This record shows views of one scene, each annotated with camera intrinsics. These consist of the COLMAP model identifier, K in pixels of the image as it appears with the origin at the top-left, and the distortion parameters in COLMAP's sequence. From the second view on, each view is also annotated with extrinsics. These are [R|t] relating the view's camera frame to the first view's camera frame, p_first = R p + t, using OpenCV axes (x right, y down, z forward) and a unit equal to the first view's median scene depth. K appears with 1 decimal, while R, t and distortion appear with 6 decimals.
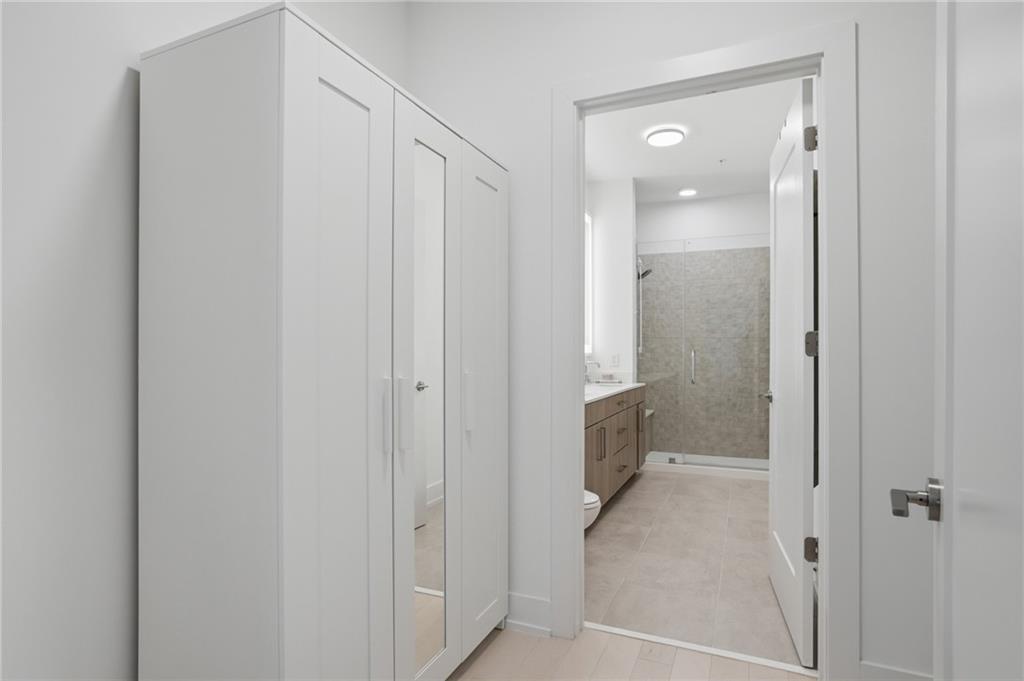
lens RADIAL K [[529.3, 0, 515.6], [0, 529.3, 344.8], [0, 0, 1]] dist [-0.016598, 0.000319]
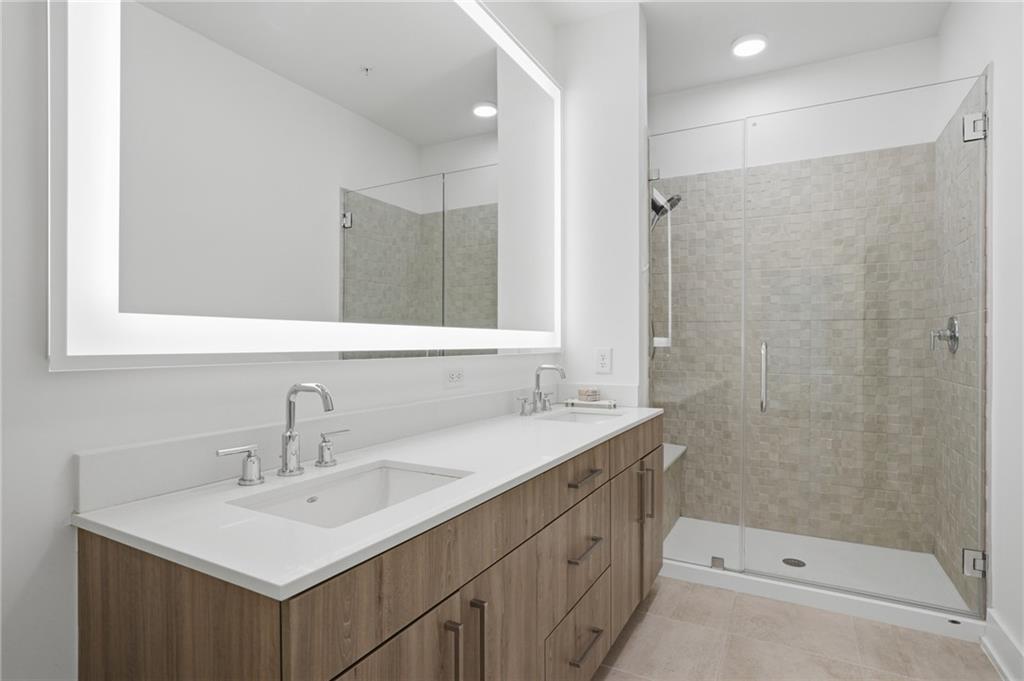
lens RADIAL K [[529.3, 0, 507.2], [0, 529.3, 341.0], [0, 0, 1]] dist [-0.016598, 0.000319]
pose [[0.996050, 0.001506, -0.088779, 0.126008], [-0.001051, 0.999986, 0.005169, 0.005725], [0.088786, -0.005055, 0.996038, 0.433853]]
